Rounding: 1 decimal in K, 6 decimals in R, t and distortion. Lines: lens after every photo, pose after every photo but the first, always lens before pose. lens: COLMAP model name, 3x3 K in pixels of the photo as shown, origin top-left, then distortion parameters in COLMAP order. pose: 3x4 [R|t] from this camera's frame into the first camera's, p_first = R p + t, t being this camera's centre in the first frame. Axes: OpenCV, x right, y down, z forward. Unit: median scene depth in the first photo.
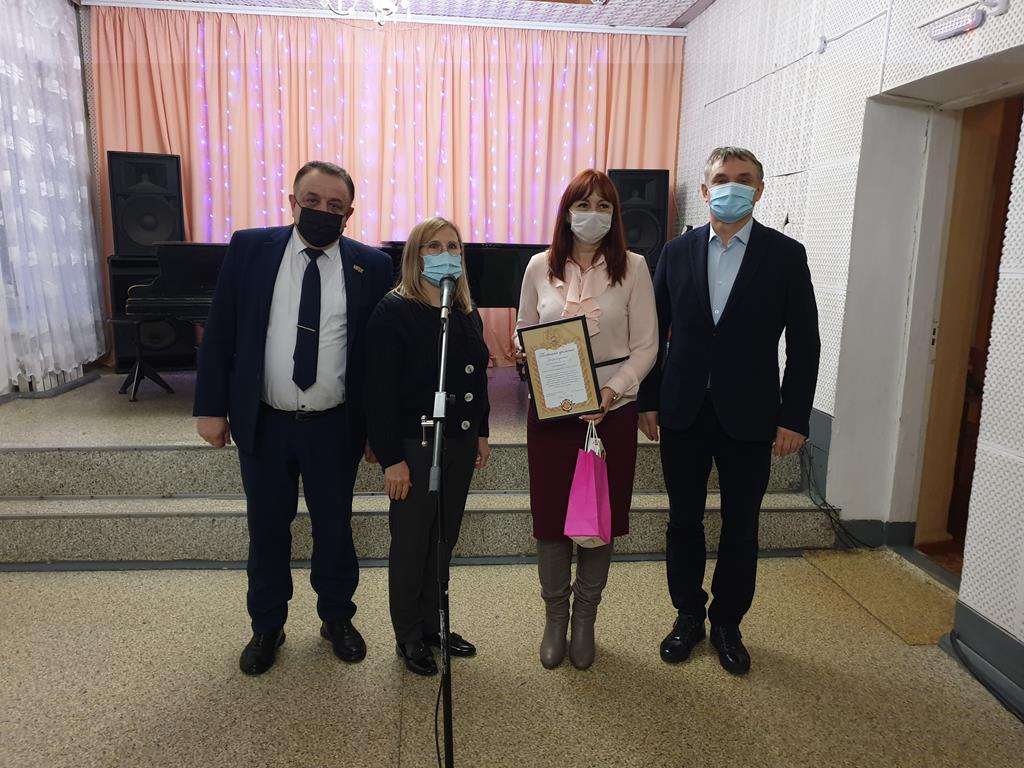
lens RADIAL K [[806.2, 0, 524.4], [0, 806.2, 385.0], [0, 0, 1]] dist [-0.001760, 0.025430]
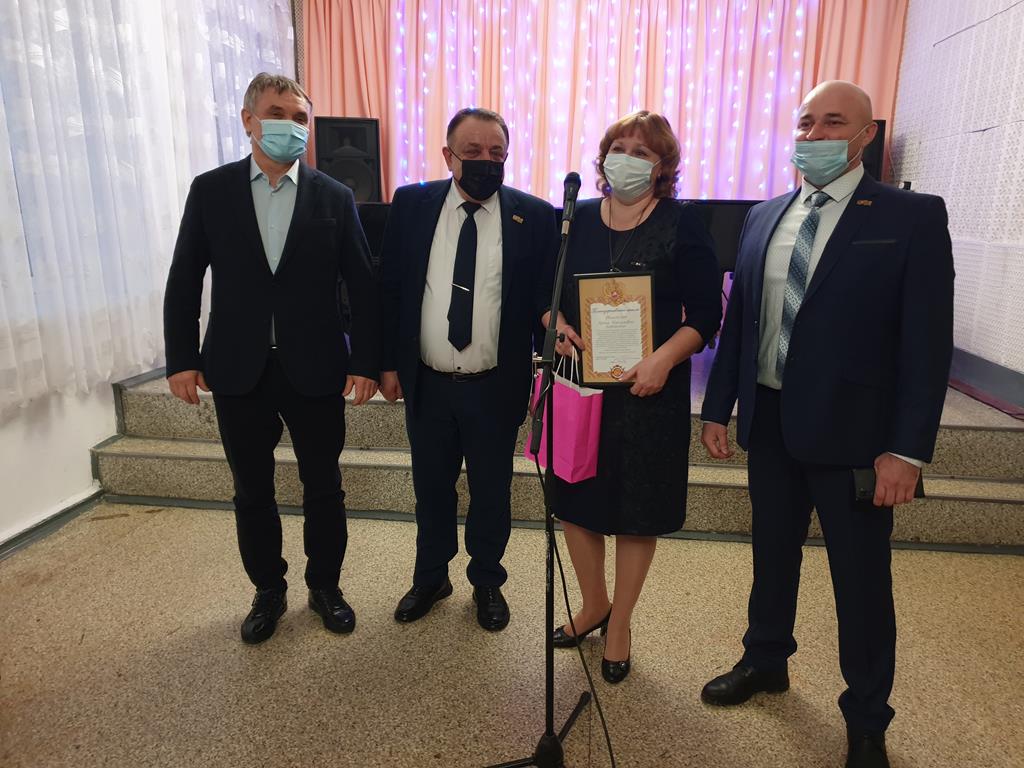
lens RADIAL K [[806.2, 0, 530.8], [0, 806.2, 381.1], [0, 0, 1]] dist [-0.001760, 0.025430]
pose [[0.978898, 0.036871, -0.200994, -0.021878], [-0.029622, 0.998802, 0.038956, 0.003756], [0.202190, -0.032180, 0.978818, 0.026239]]
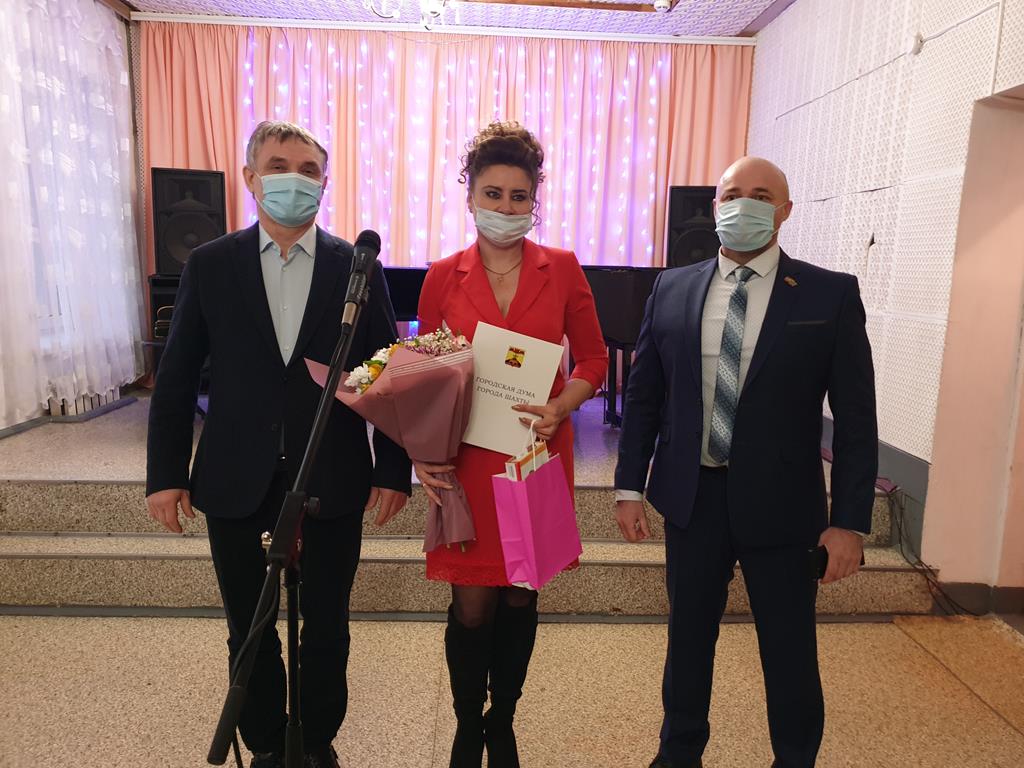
lens RADIAL K [[806.2, 0, 527.3], [0, 806.2, 378.2], [0, 0, 1]] dist [-0.001760, 0.025430]
pose [[0.997945, 0.014273, -0.062462, -0.000488], [-0.016298, 0.999354, -0.032038, -0.014258], [0.061964, 0.032990, 0.997533, 0.076101]]
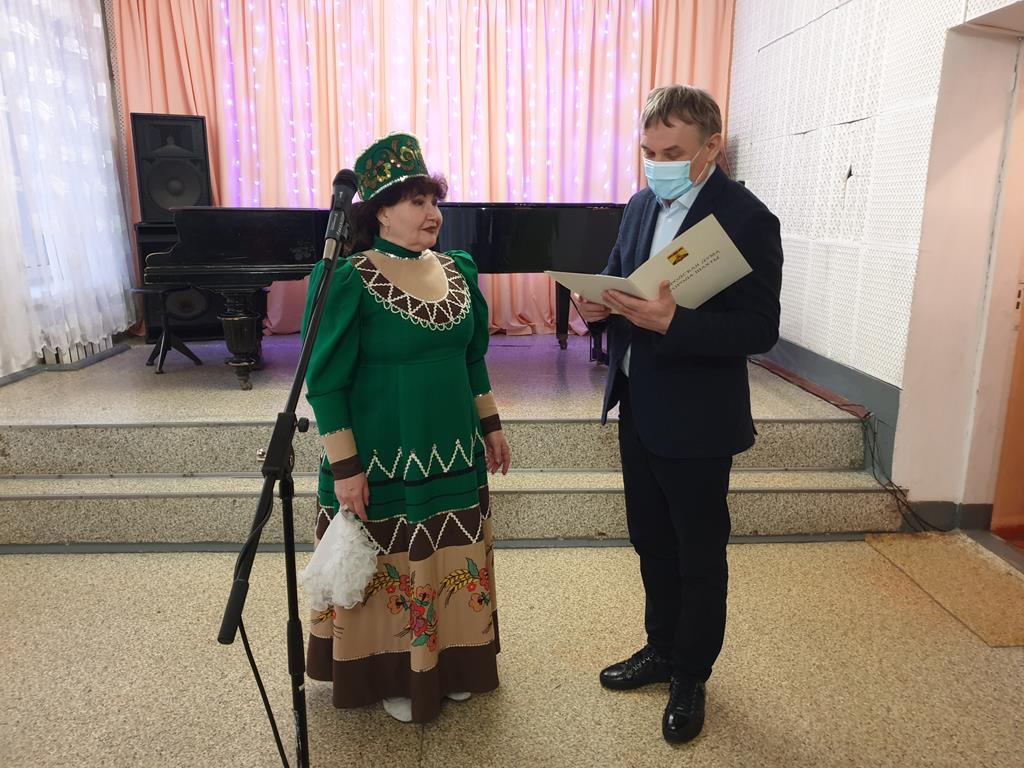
lens RADIAL K [[806.2, 0, 529.3], [0, 806.2, 379.1], [0, 0, 1]] dist [-0.001760, 0.025430]
pose [[0.998648, -0.004406, -0.051791, 0.008547], [0.006442, 0.999210, 0.039223, -0.008029], [0.051577, -0.039503, 0.997887, 0.056087]]
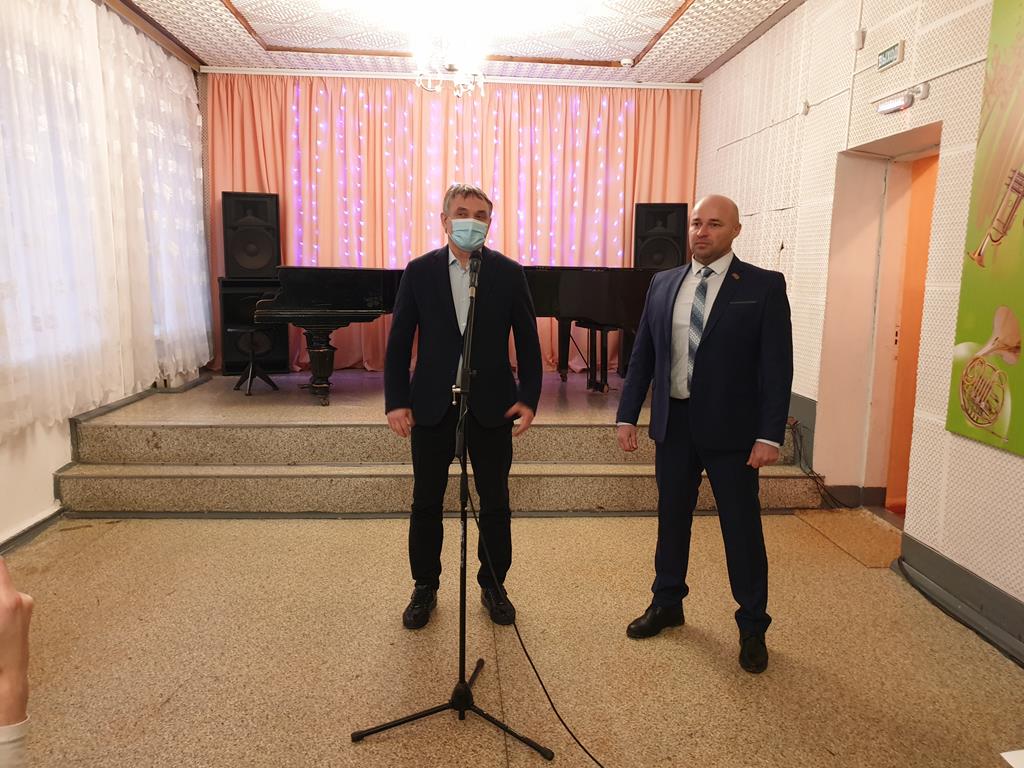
lens RADIAL K [[806.2, 0, 531.9], [0, 806.2, 376.9], [0, 0, 1]] dist [-0.001760, 0.025430]
pose [[0.999714, -0.000948, -0.023912, -0.024941], [0.000079, 0.999340, -0.036315, 0.036195], [0.023930, 0.036302, 0.999054, -0.210788]]
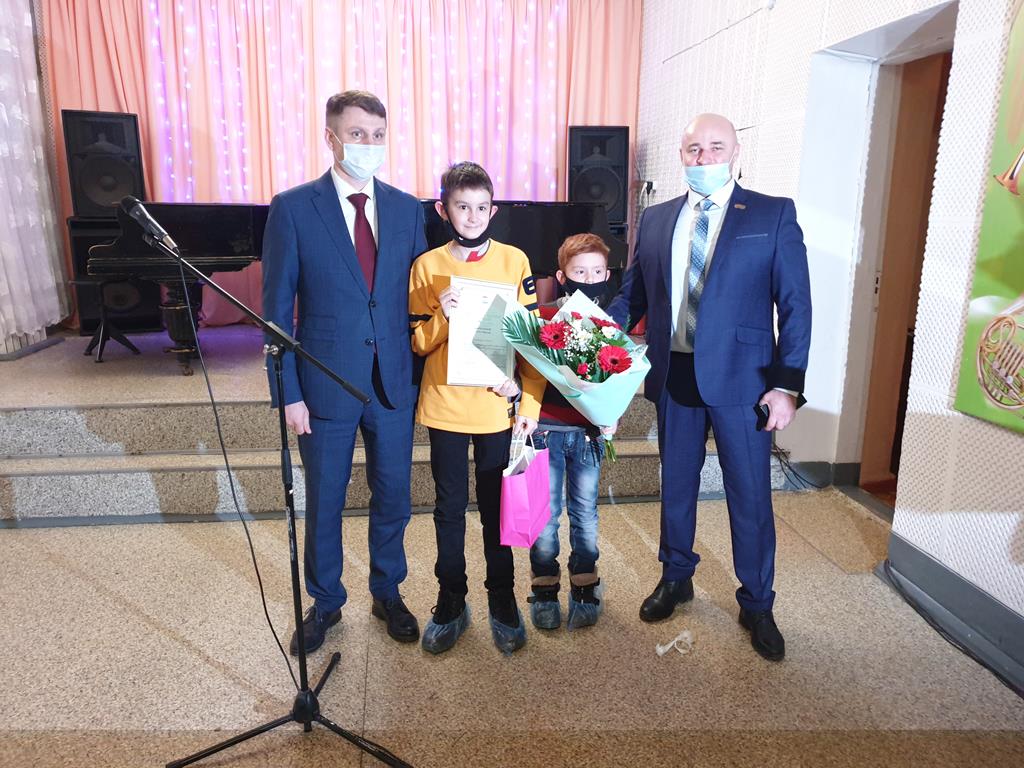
lens RADIAL K [[806.2, 0, 528.7], [0, 806.2, 378.0], [0, 0, 1]] dist [-0.001760, 0.025430]
pose [[0.999188, -0.017792, 0.036143, 0.013370], [0.016348, 0.999072, 0.039845, 0.008371], [-0.036818, -0.039222, 0.998552, -0.023981]]
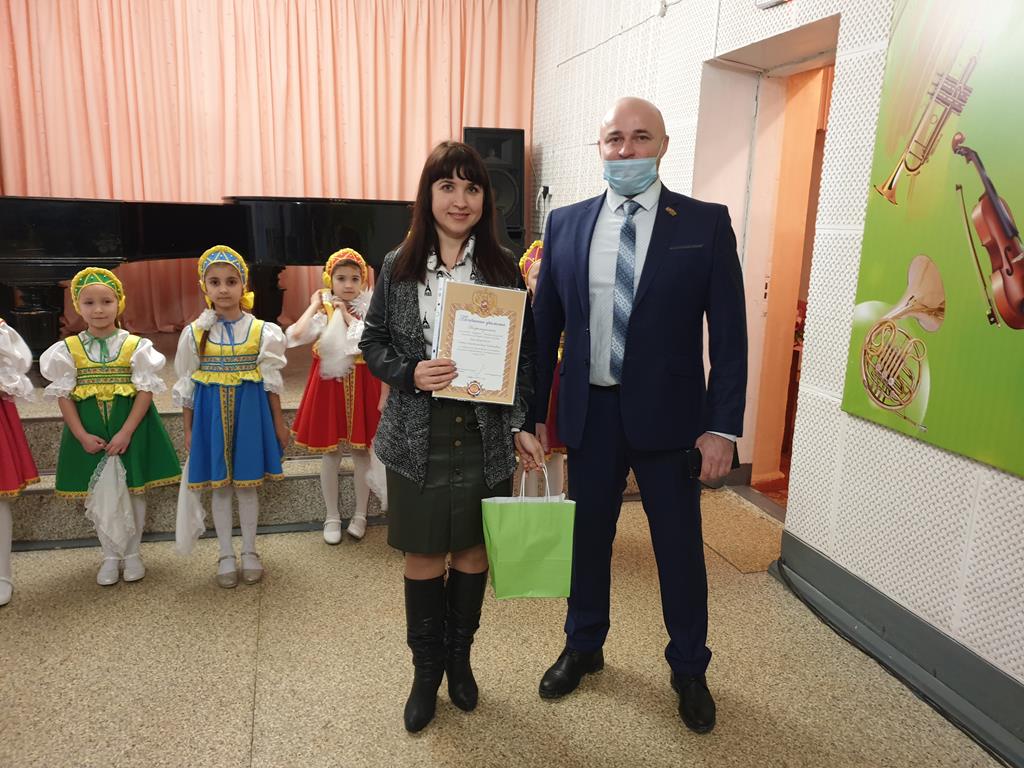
lens RADIAL K [[806.2, 0, 539.1], [0, 806.2, 389.0], [0, 0, 1]] dist [-0.001760, 0.025430]
pose [[0.984075, -0.031812, 0.174881, 0.014130], [0.023447, 0.998489, 0.049695, 0.007815], [-0.176198, -0.044803, 0.983335, -0.006792]]
